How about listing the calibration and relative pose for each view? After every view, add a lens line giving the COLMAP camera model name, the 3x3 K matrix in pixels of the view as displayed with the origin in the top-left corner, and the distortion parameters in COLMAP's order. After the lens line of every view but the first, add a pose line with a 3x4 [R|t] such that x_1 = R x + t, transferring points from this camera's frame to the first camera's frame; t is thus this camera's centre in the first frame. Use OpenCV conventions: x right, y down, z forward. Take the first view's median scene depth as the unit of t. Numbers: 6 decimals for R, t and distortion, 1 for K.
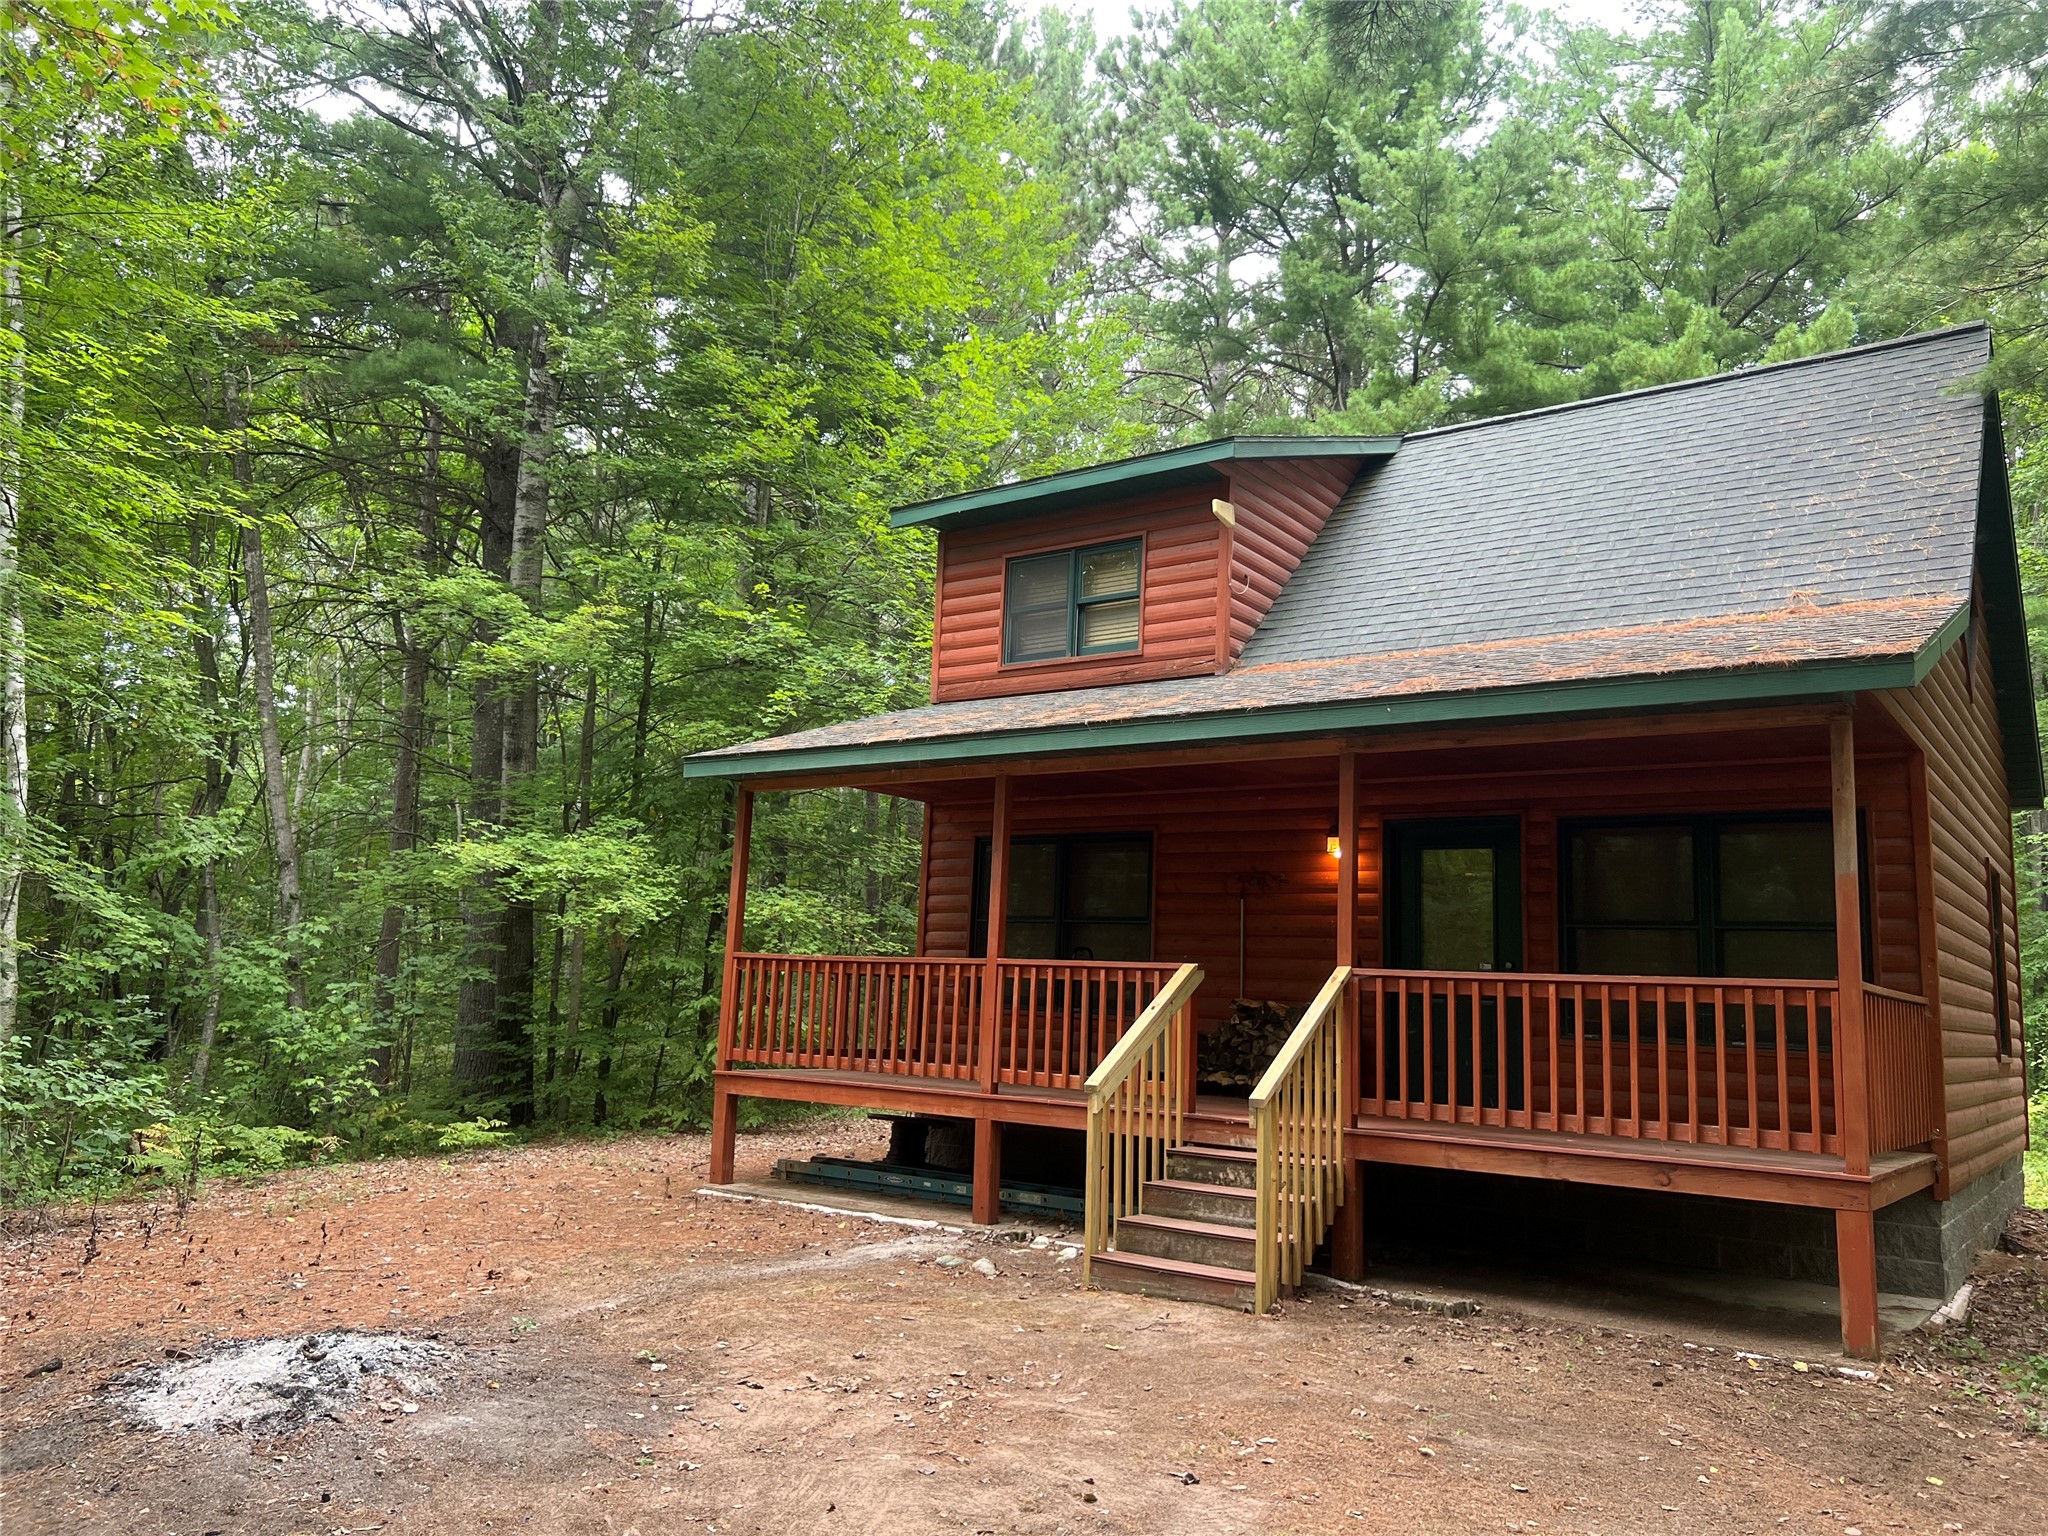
lens RADIAL K [[1534.2, 0, 984.9], [0, 1534.2, 763.5], [0, 0, 1]] dist [0.047694, -0.059350]
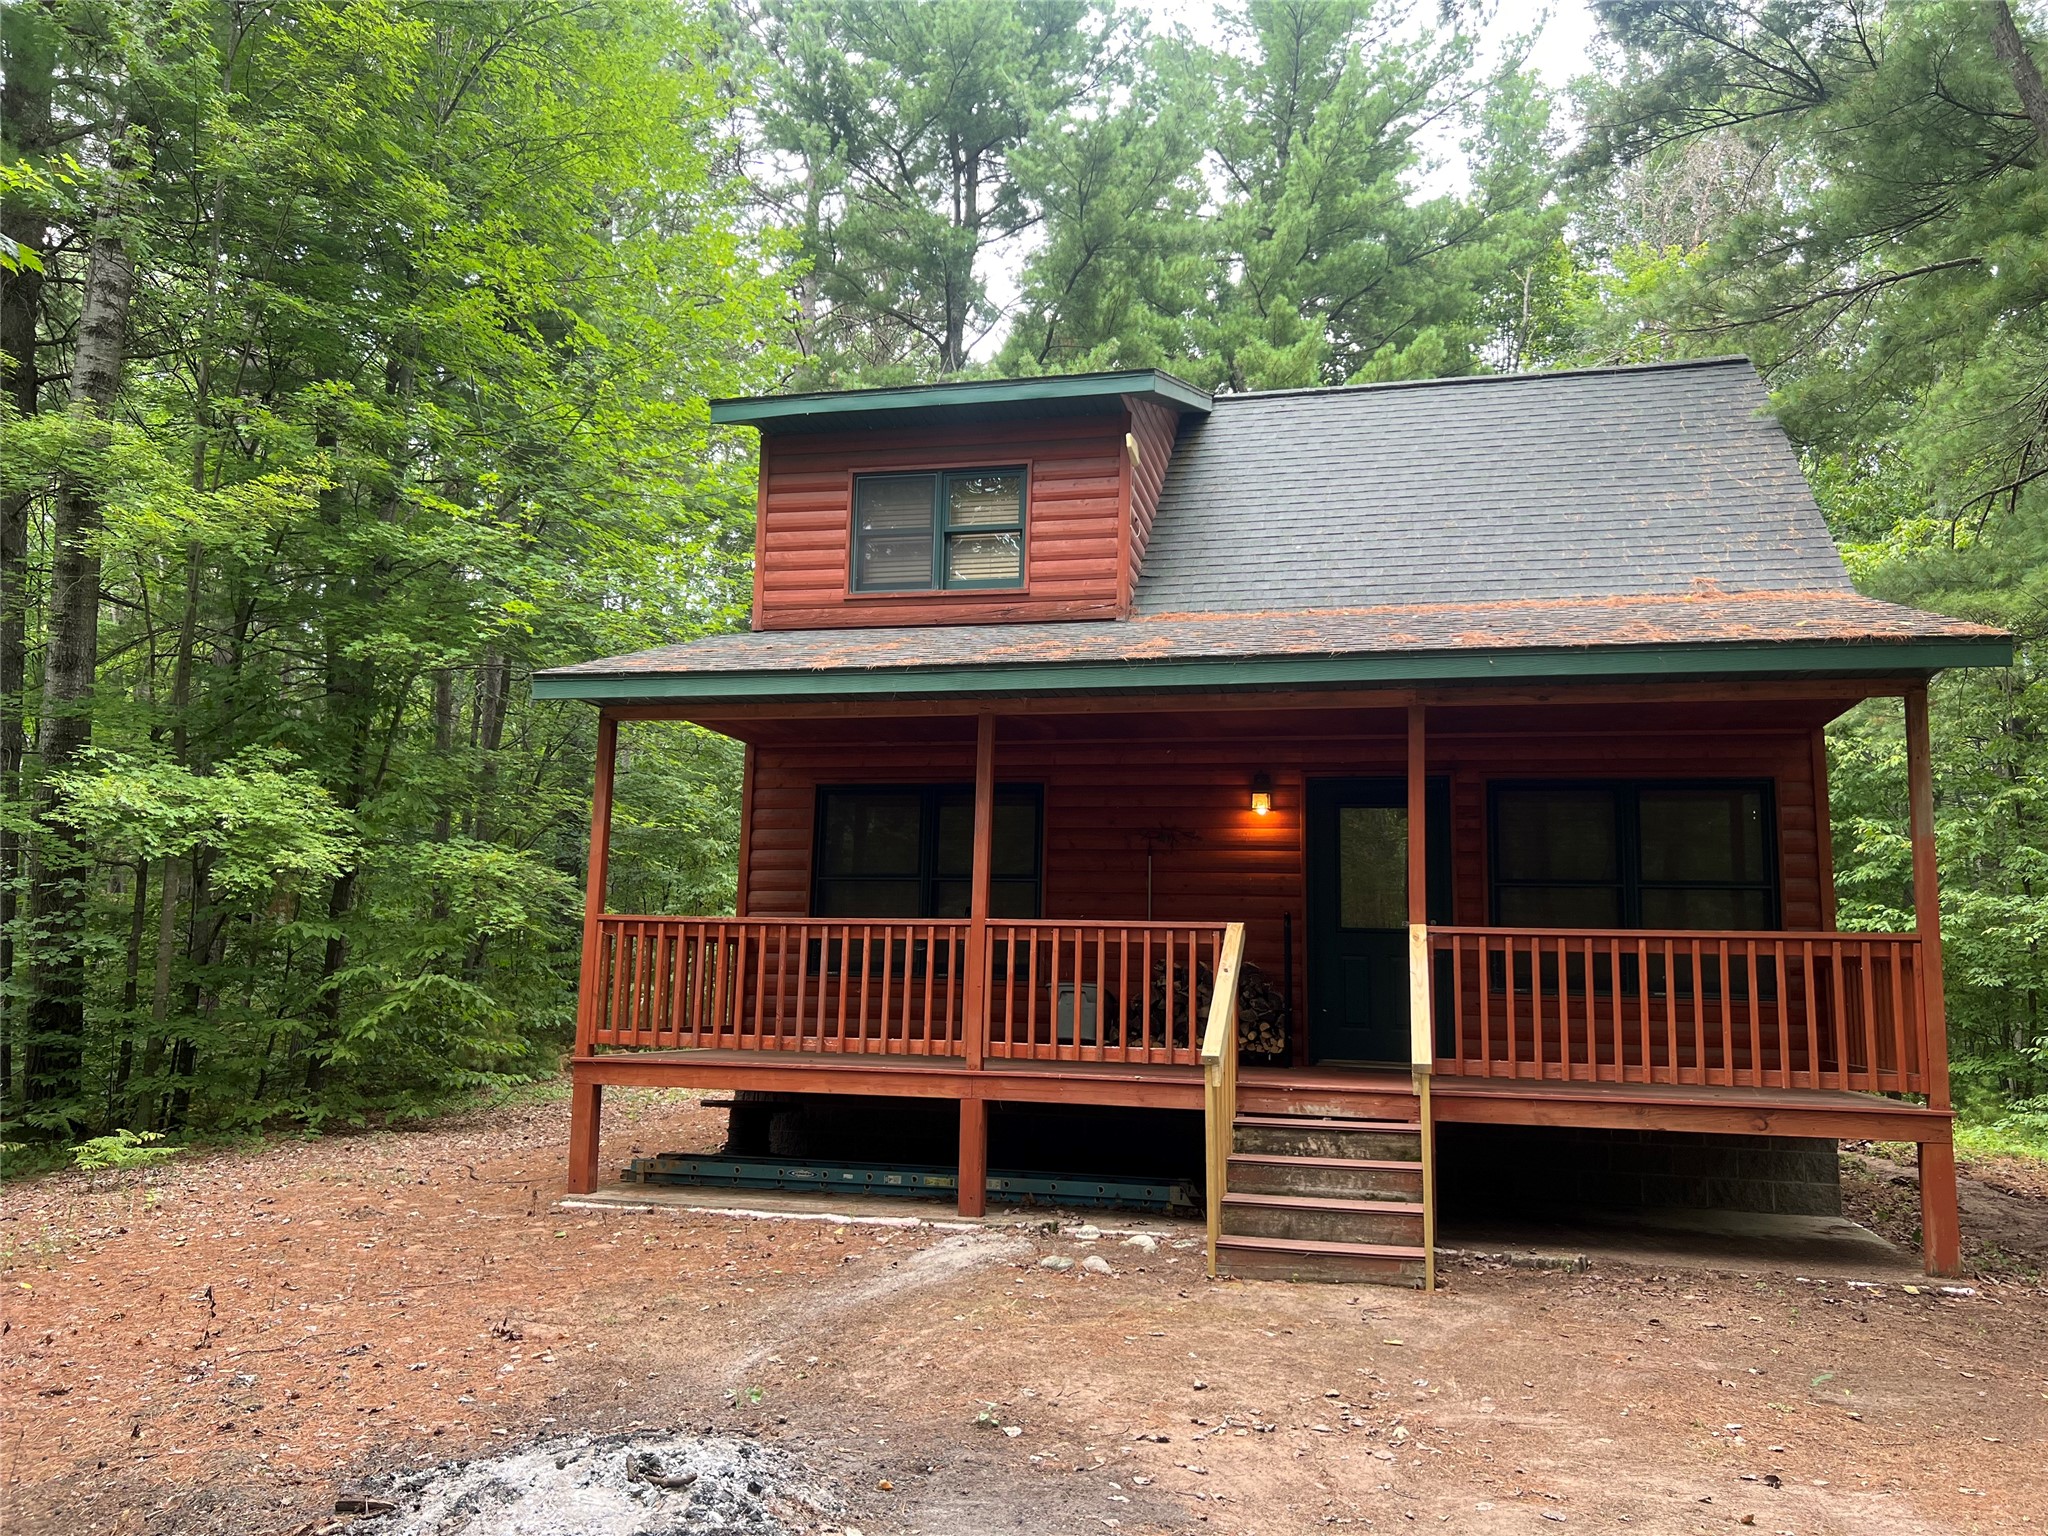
lens RADIAL K [[1534.2, 0, 1024.7], [0, 1534.2, 773.4], [0, 0, 1]] dist [0.047694, -0.059350]
pose [[0.919434, 0.031714, 0.391964, -0.278650], [-0.043796, 0.998800, 0.021919, 0.019217], [-0.390799, -0.037320, 0.919719, 0.152014]]
